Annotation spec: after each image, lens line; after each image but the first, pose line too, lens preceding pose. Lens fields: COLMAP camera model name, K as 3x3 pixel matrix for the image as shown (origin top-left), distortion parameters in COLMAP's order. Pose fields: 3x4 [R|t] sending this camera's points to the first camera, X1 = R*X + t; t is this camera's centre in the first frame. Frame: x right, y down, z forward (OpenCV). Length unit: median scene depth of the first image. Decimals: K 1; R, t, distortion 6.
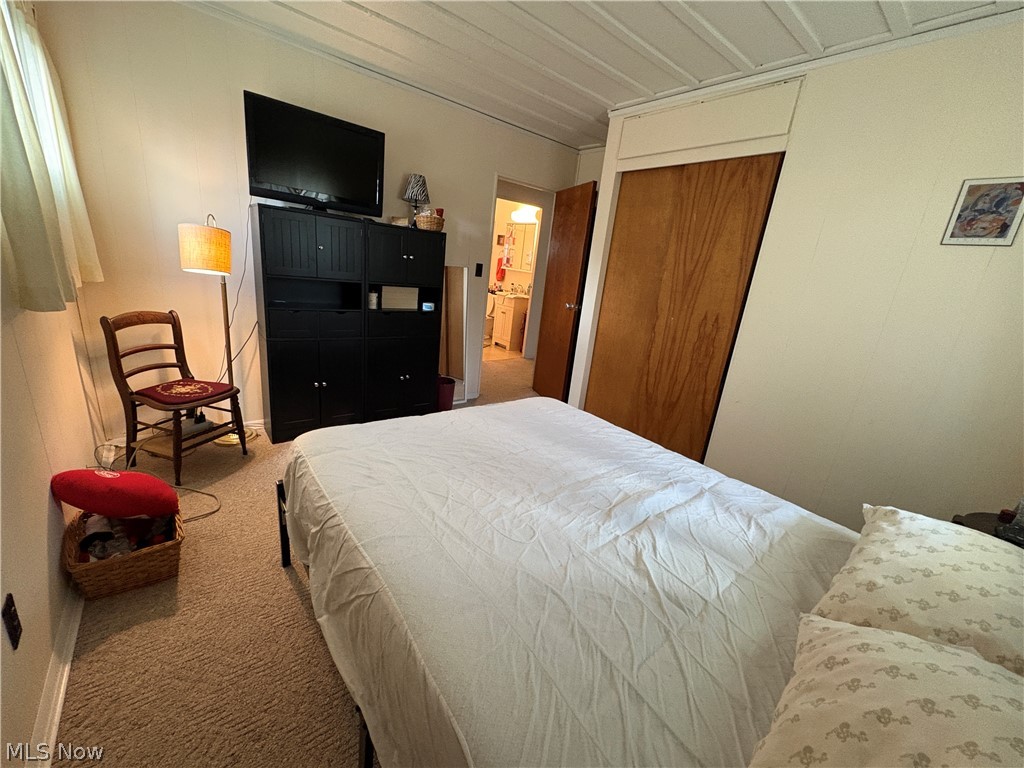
lens RADIAL K [[410.2, 0, 517.7], [0, 410.2, 385.3], [0, 0, 1]] dist [0.001342, -0.000007]
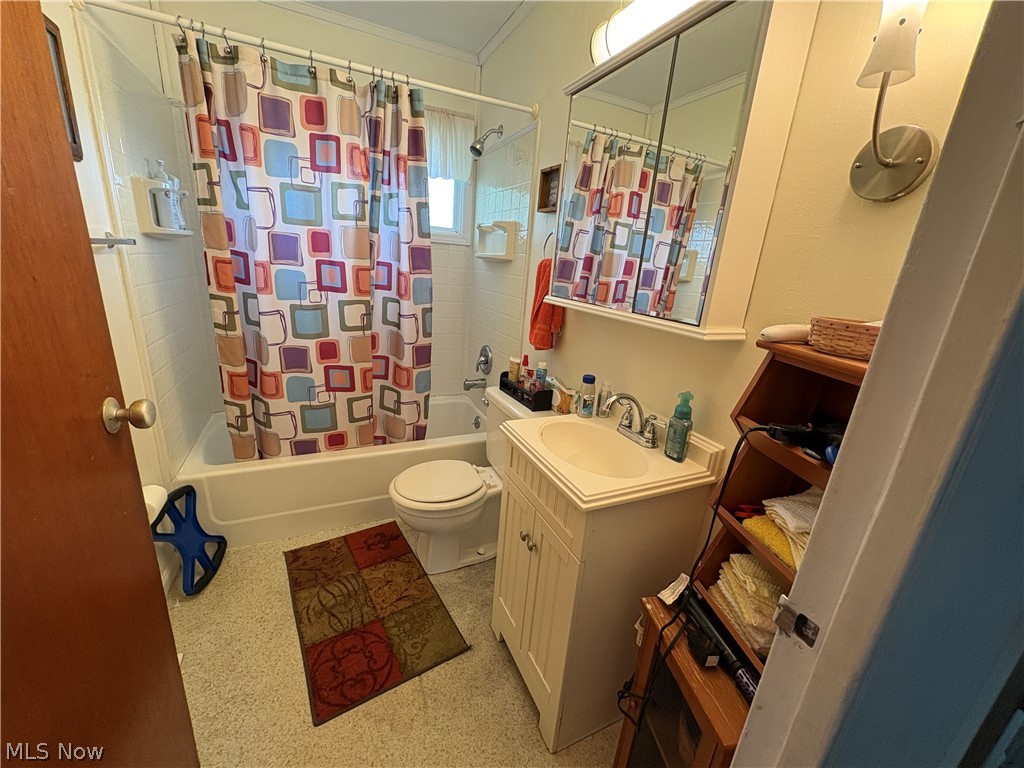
lens RADIAL K [[410.2, 0, 517.7], [0, 410.2, 385.3], [0, 0, 1]] dist [0.001342, -0.000007]
pose [[0.971237, 0.032120, -0.235940, 0.002228], [-0.034733, 0.999373, -0.006929, -0.232766], [0.235570, 0.014925, 0.971743, 0.756291]]
